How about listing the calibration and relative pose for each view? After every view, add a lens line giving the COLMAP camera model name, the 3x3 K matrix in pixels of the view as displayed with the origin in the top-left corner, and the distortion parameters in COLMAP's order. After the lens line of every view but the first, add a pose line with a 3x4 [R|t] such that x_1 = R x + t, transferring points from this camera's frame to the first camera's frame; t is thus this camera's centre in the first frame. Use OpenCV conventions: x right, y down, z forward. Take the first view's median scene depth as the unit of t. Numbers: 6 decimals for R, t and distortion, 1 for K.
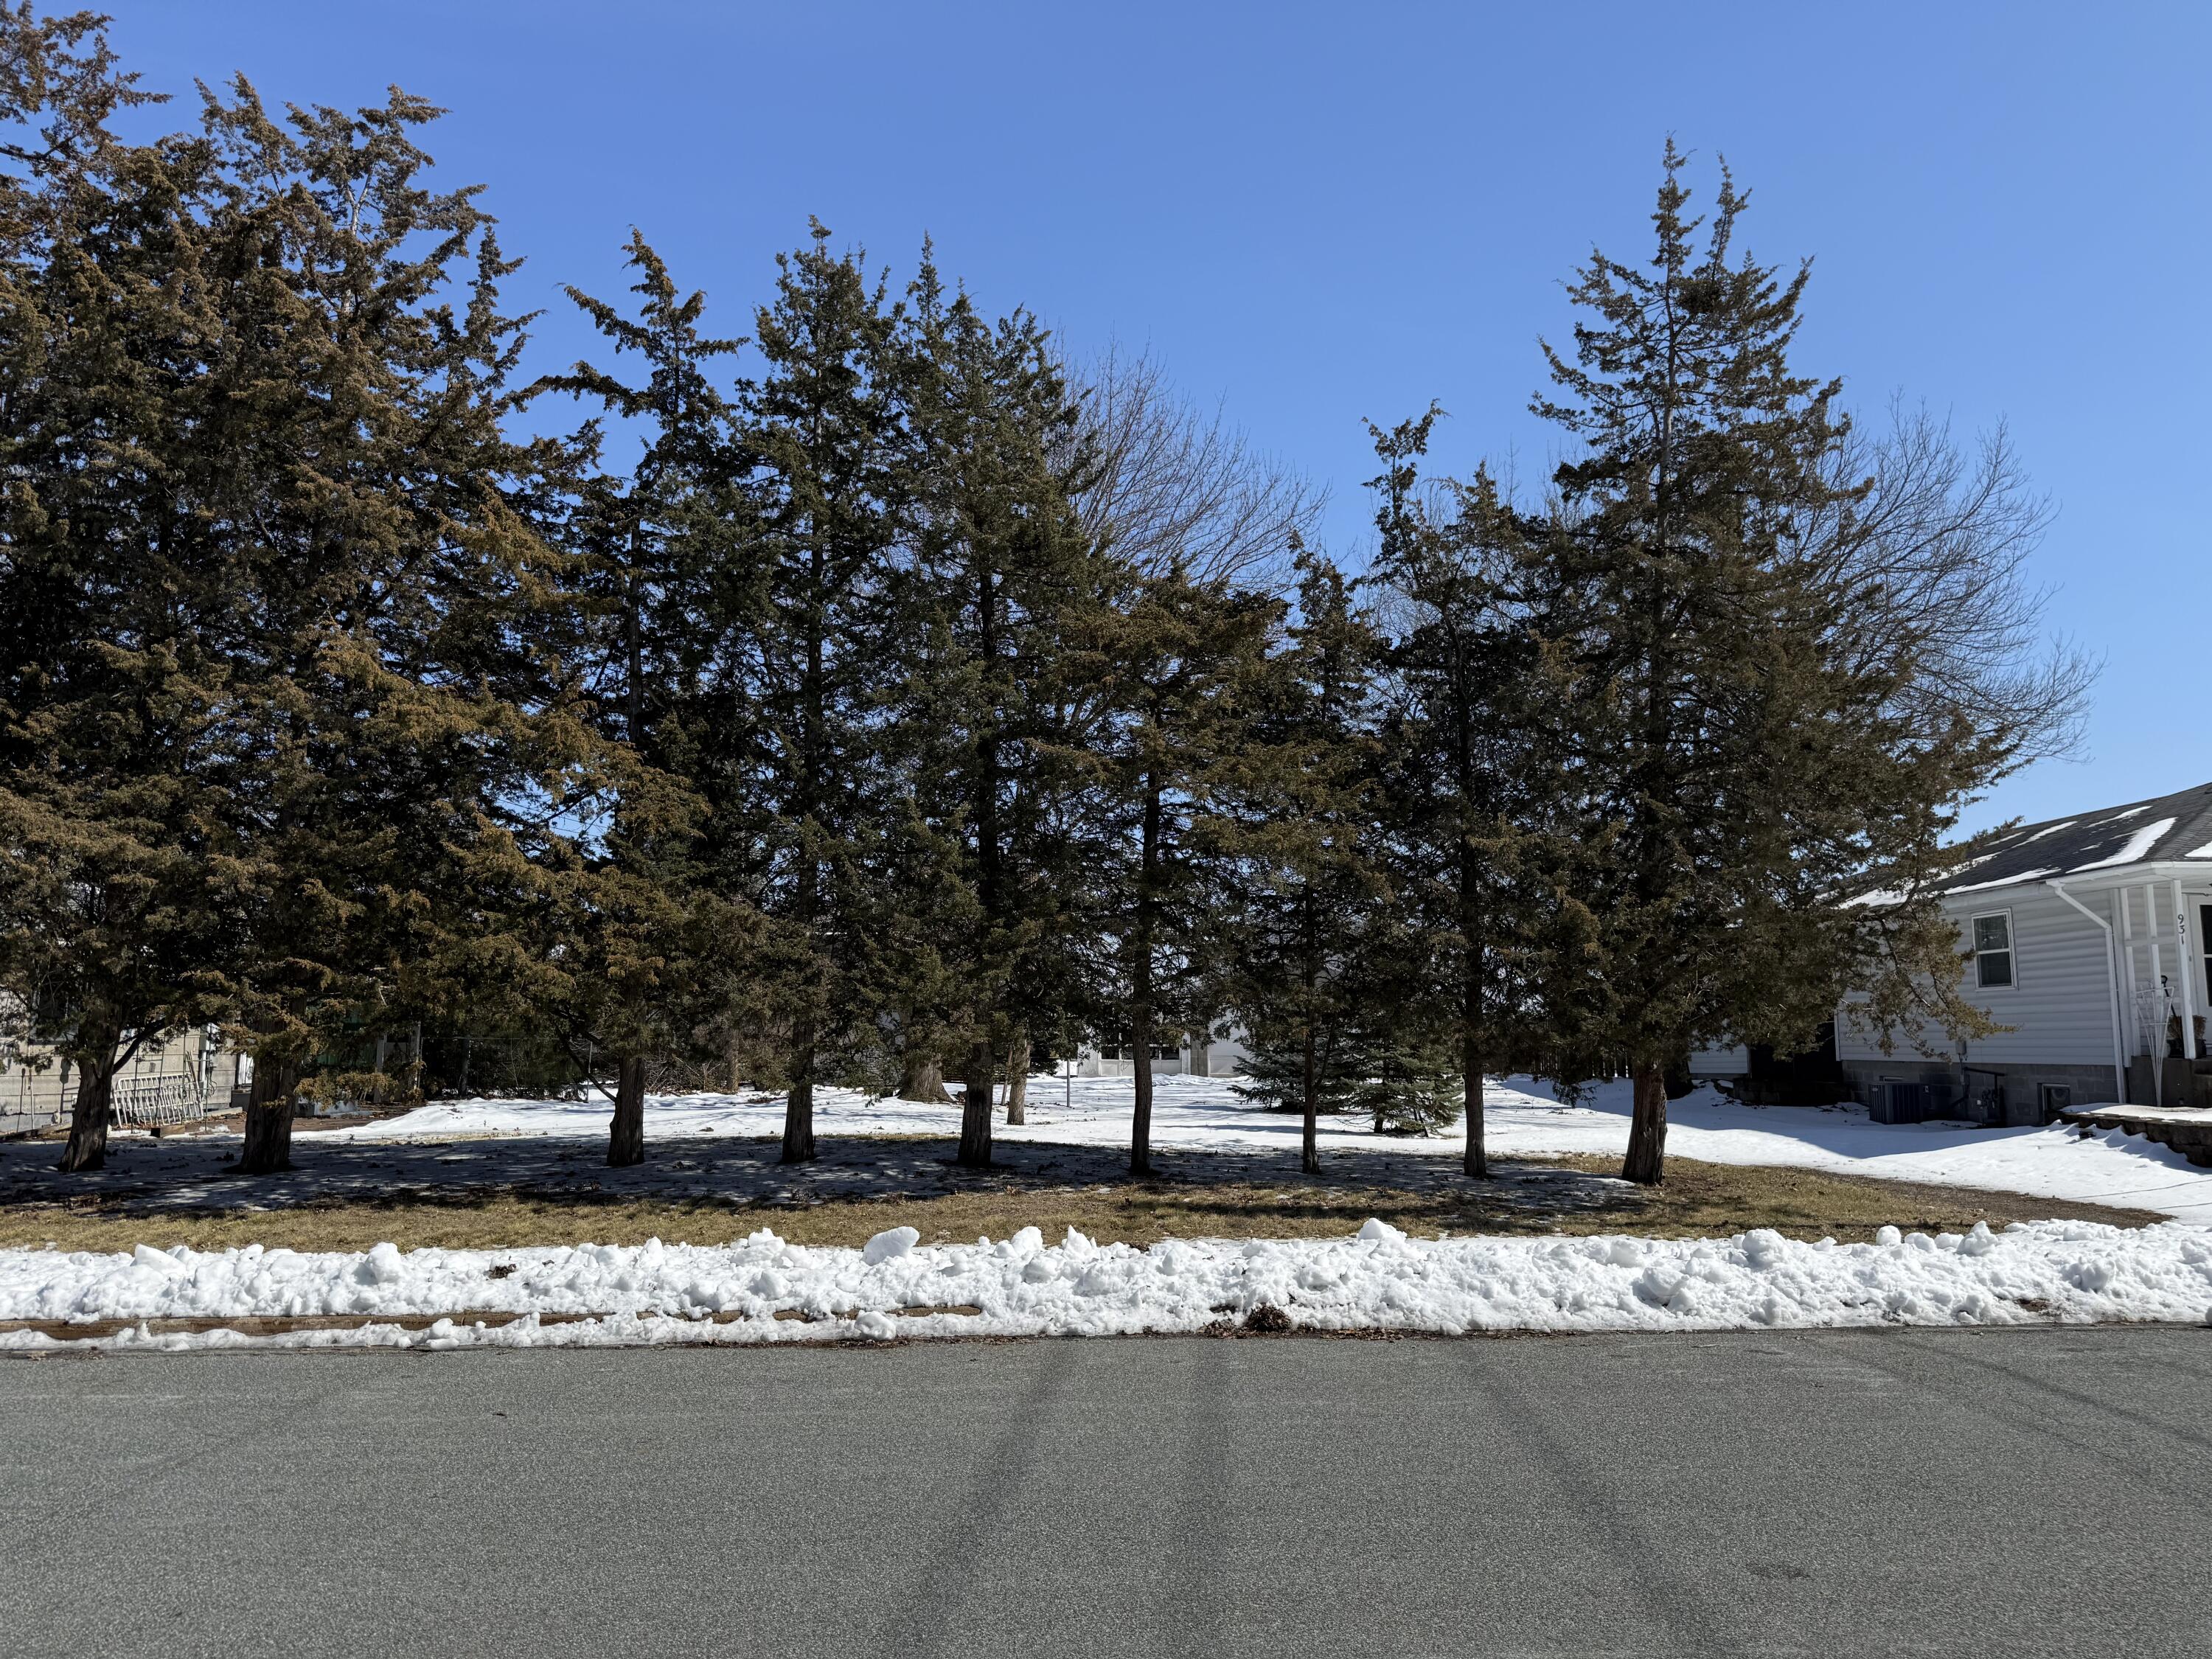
lens RADIAL K [[1547.1, 0, 1095.9], [0, 1547.1, 827.7], [0, 0, 1]] dist [0.061046, -0.062354]
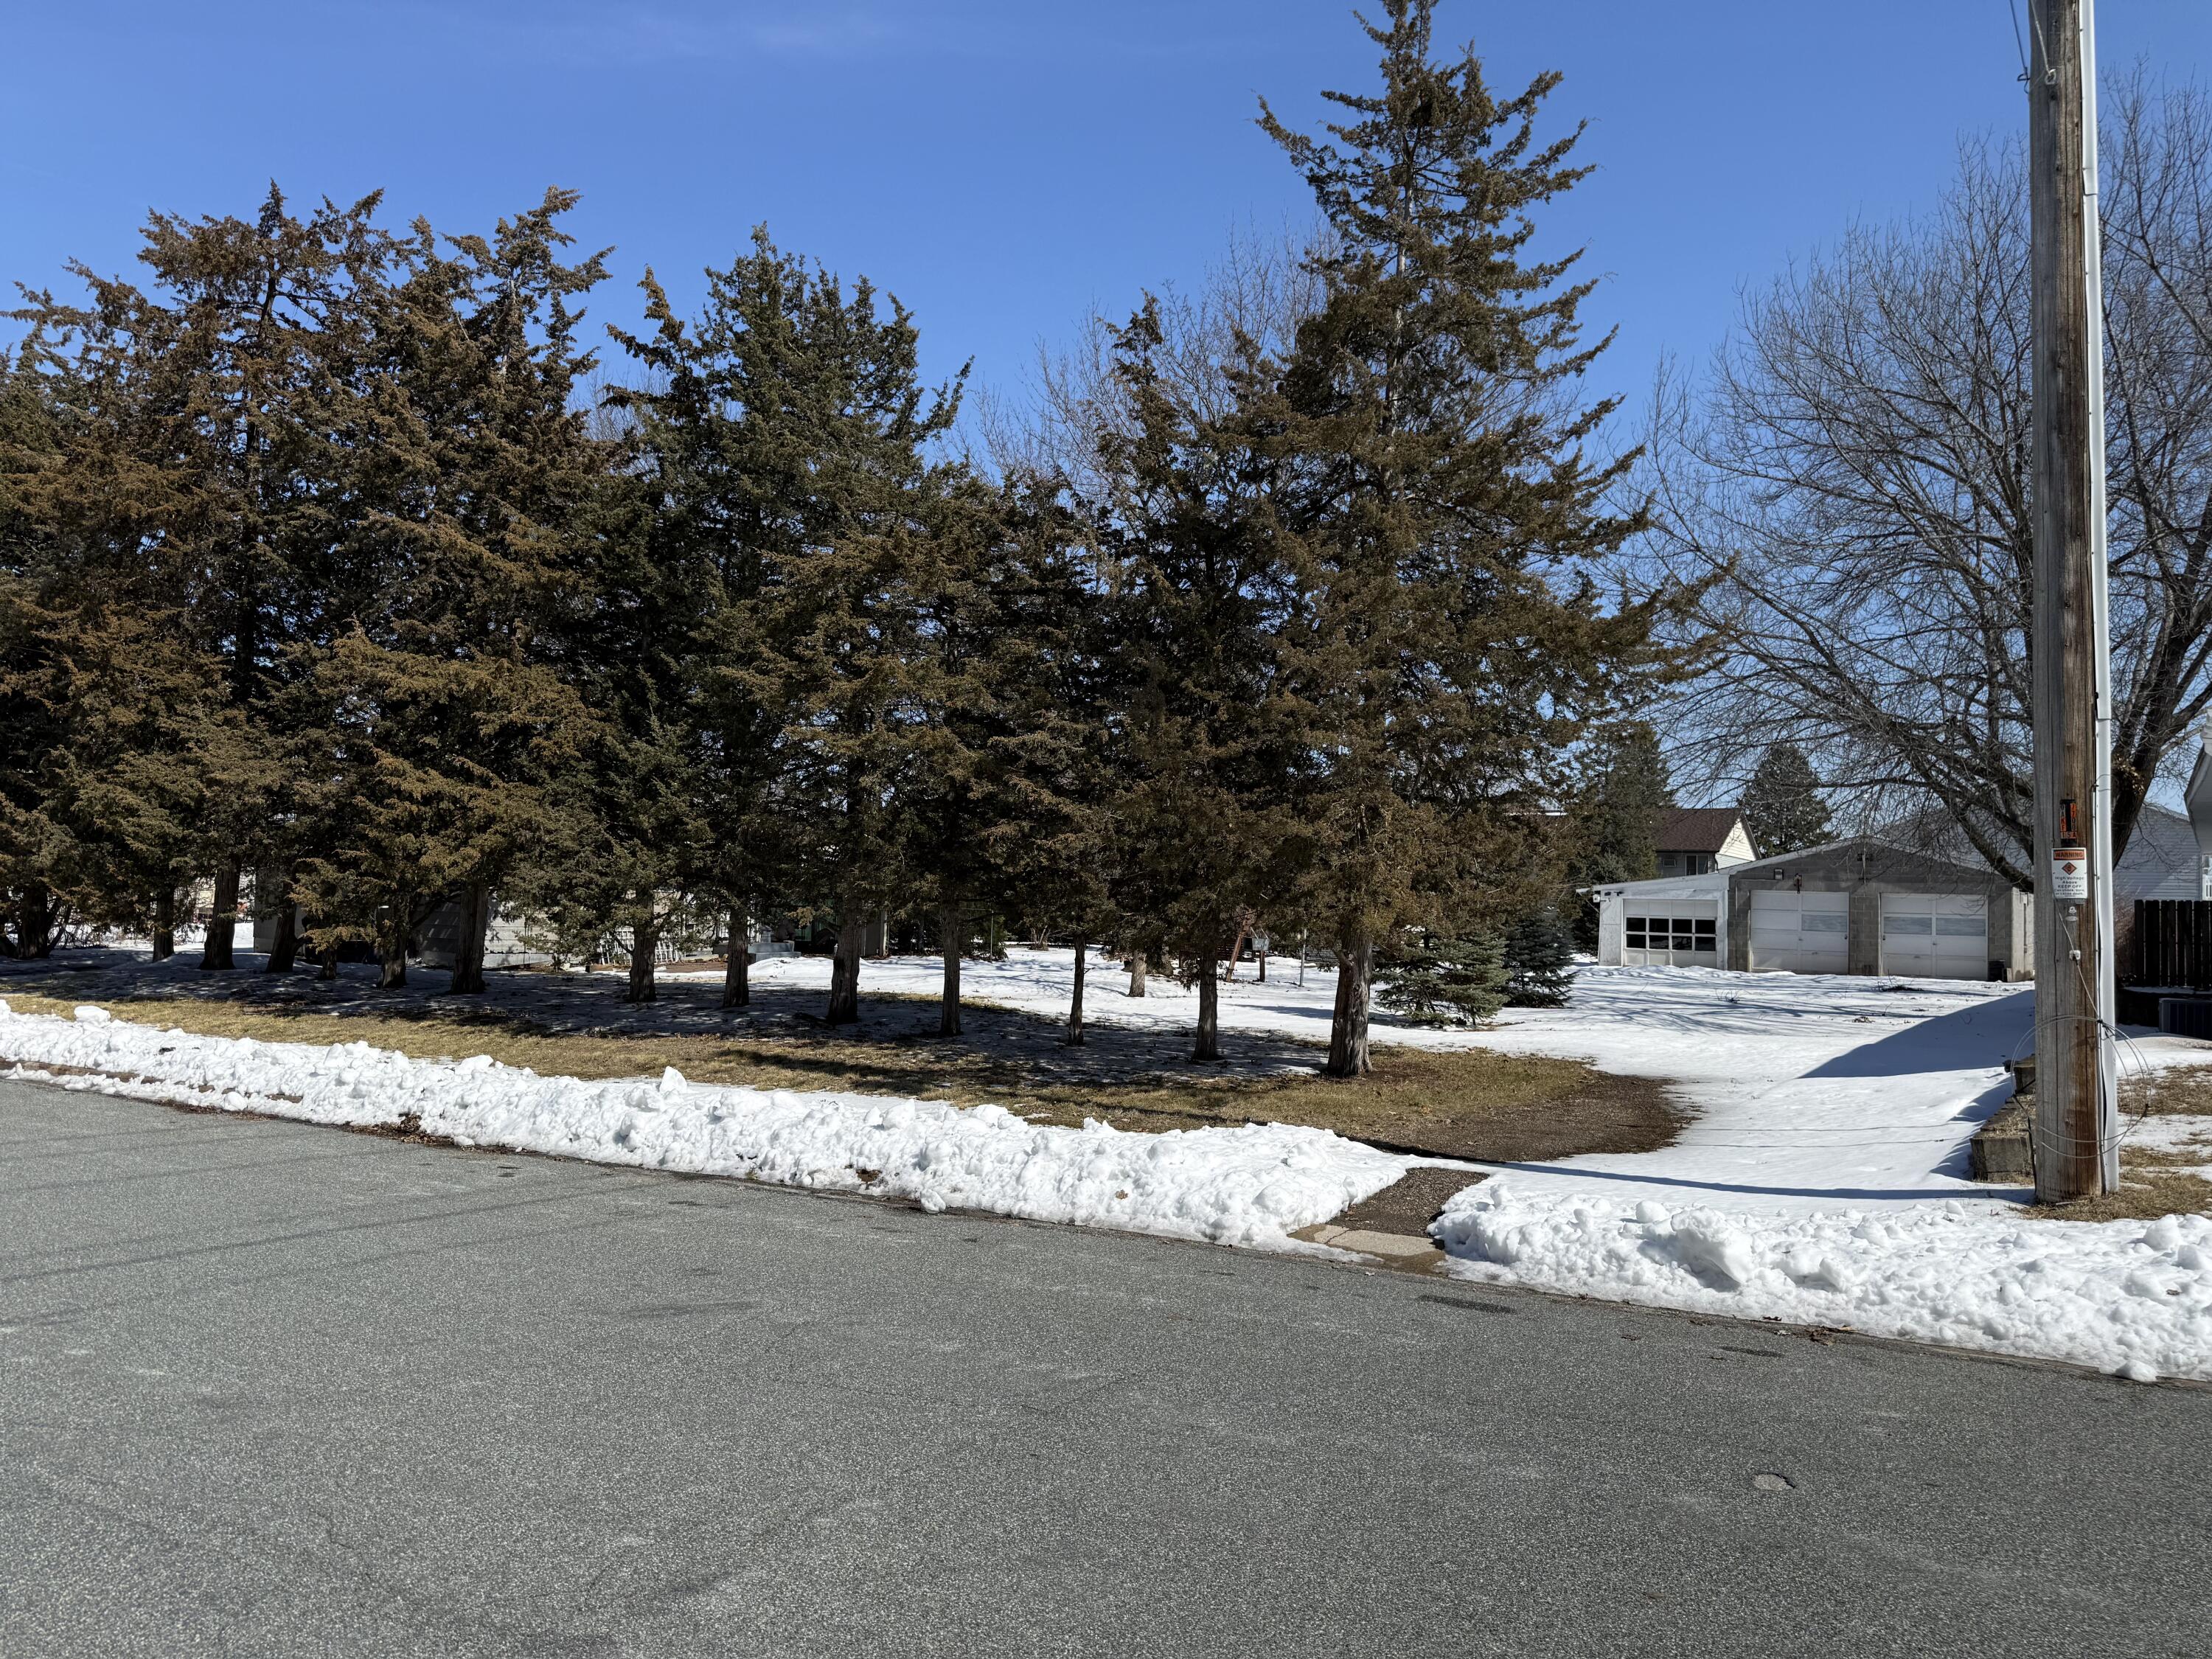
lens RADIAL K [[1547.1, 0, 1095.3], [0, 1547.1, 828.8], [0, 0, 1]] dist [0.061046, -0.062354]
pose [[0.834511, -0.008643, -0.550924, 0.844159], [0.051452, 0.996730, 0.062300, 0.007187], [0.548584, -0.080336, 0.832227, 0.146731]]
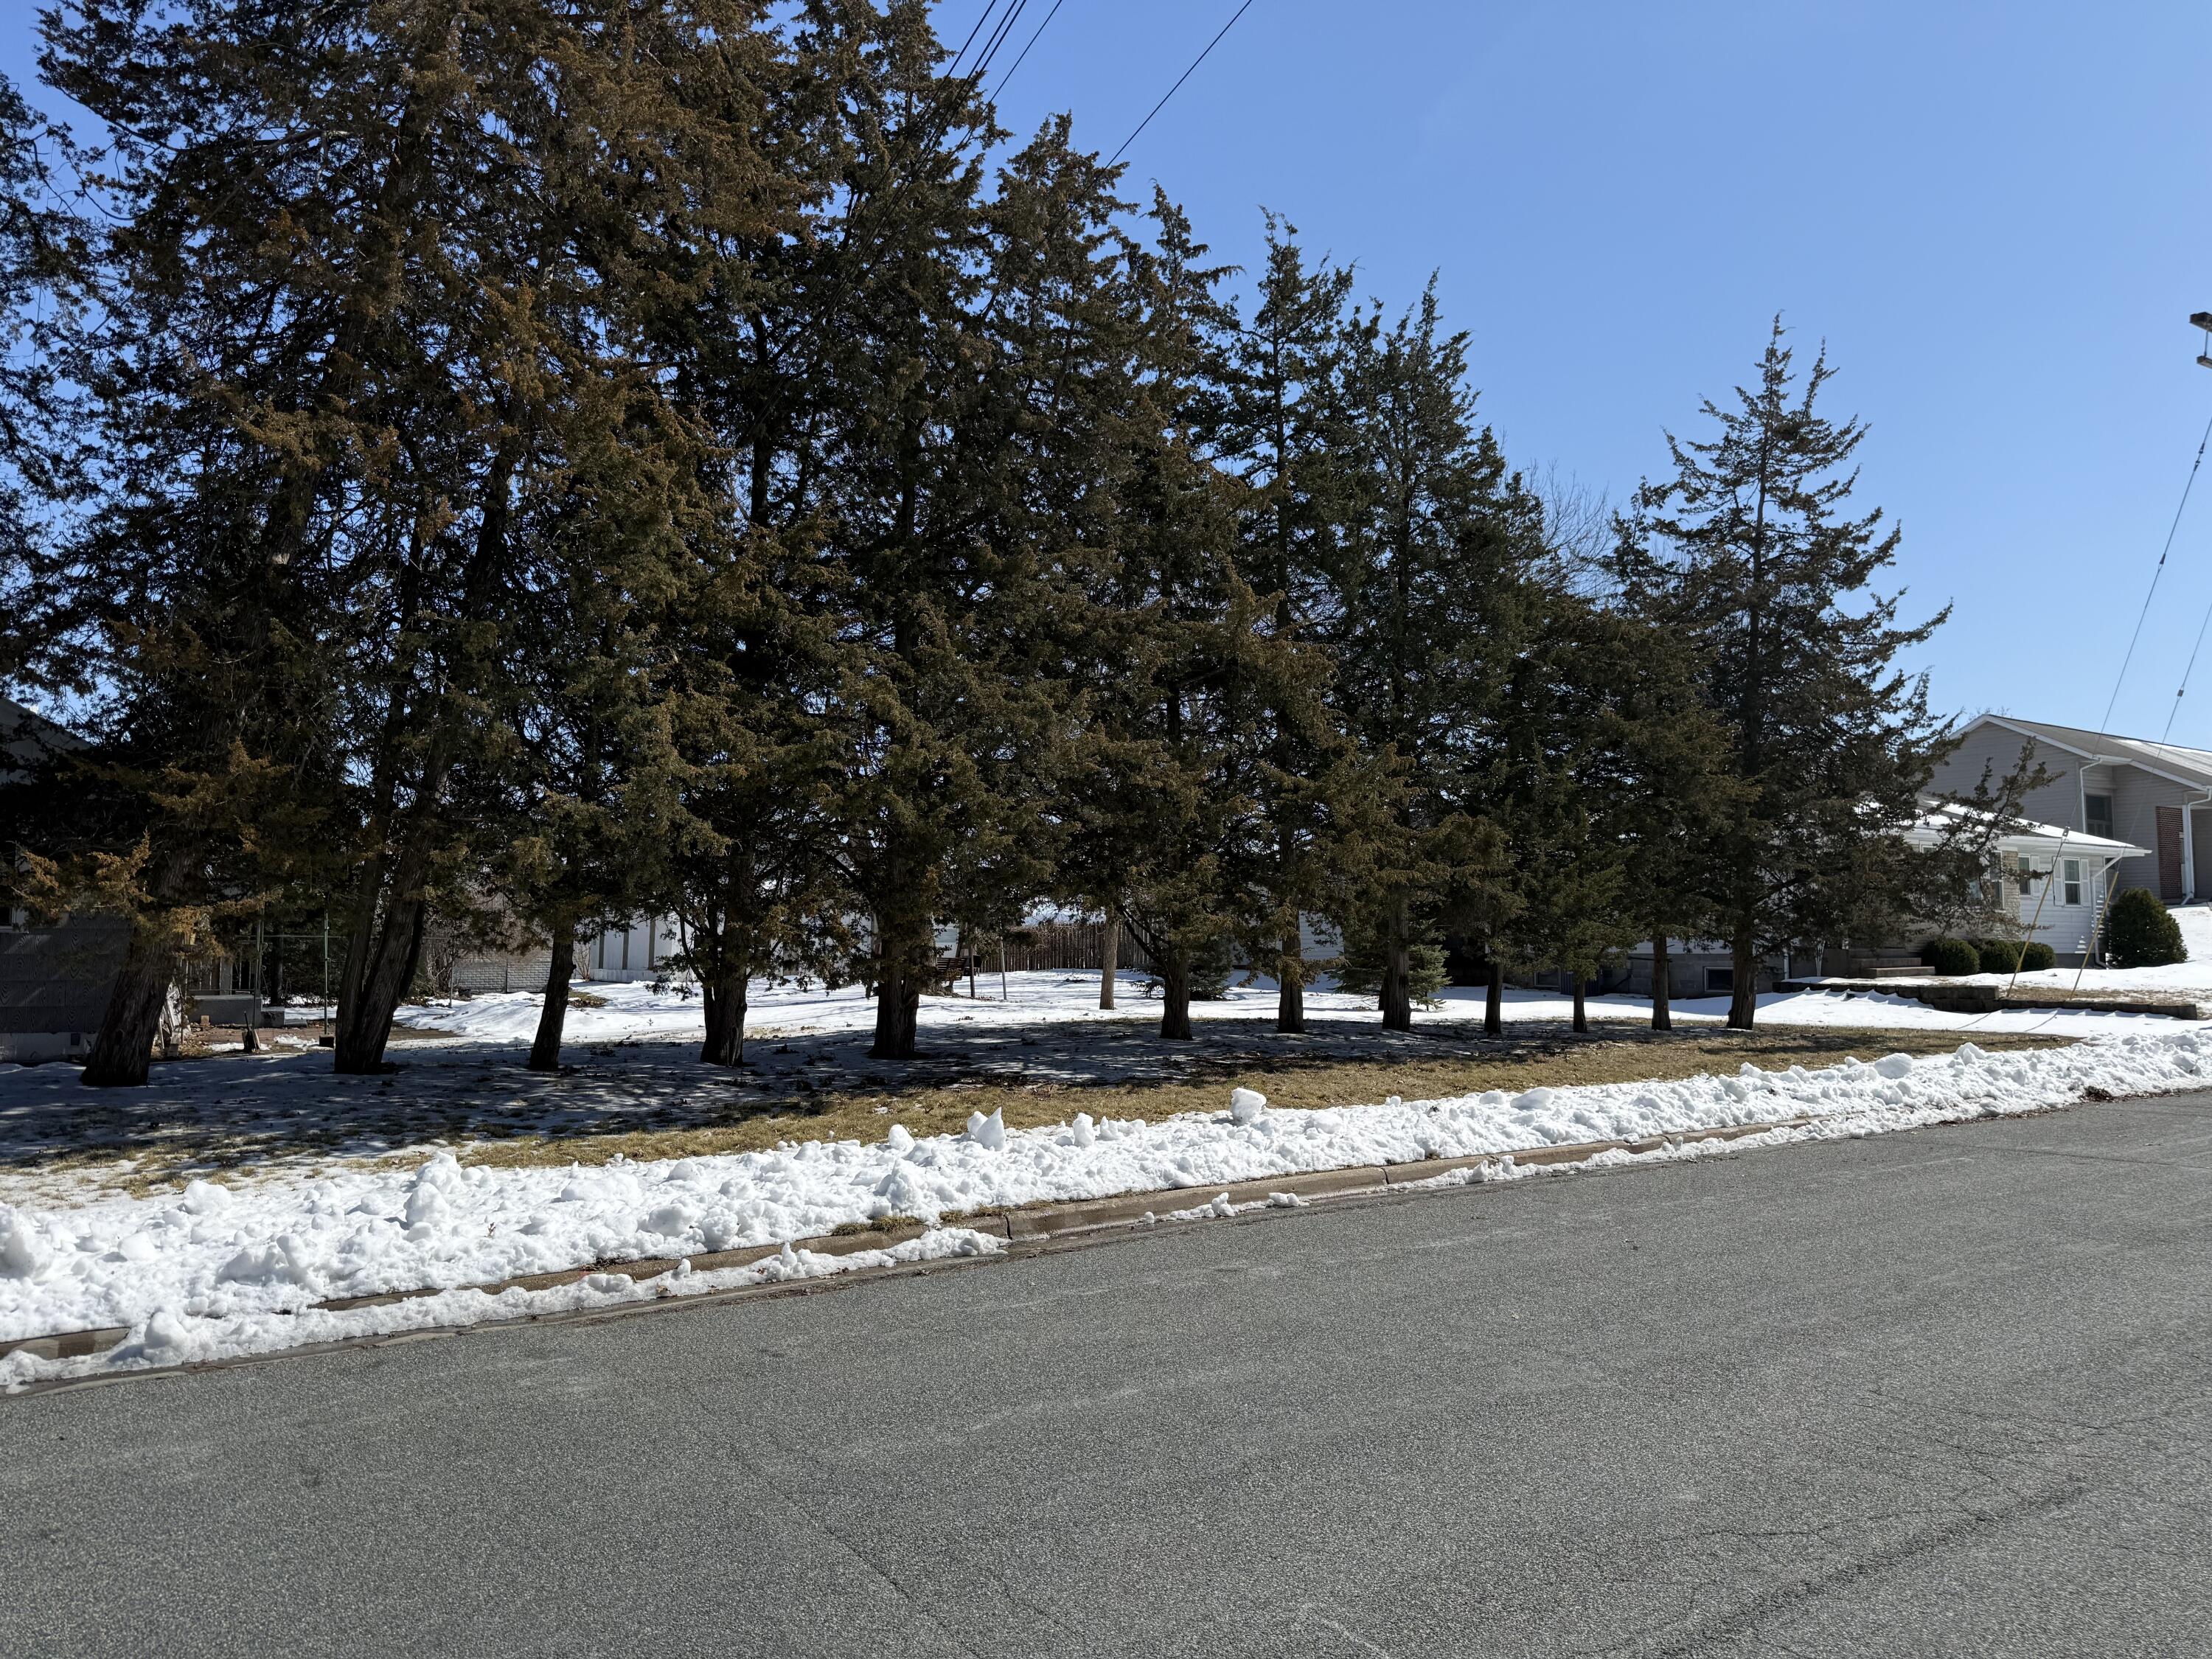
lens RADIAL K [[1547.1, 0, 1107.0], [0, 1547.1, 834.9], [0, 0, 1]] dist [0.061046, -0.062354]
pose [[0.839458, 0.037674, 0.542118, -1.118337], [-0.072221, 0.996479, 0.042583, 0.025176], [-0.538605, -0.074899, 0.839223, 0.108064]]
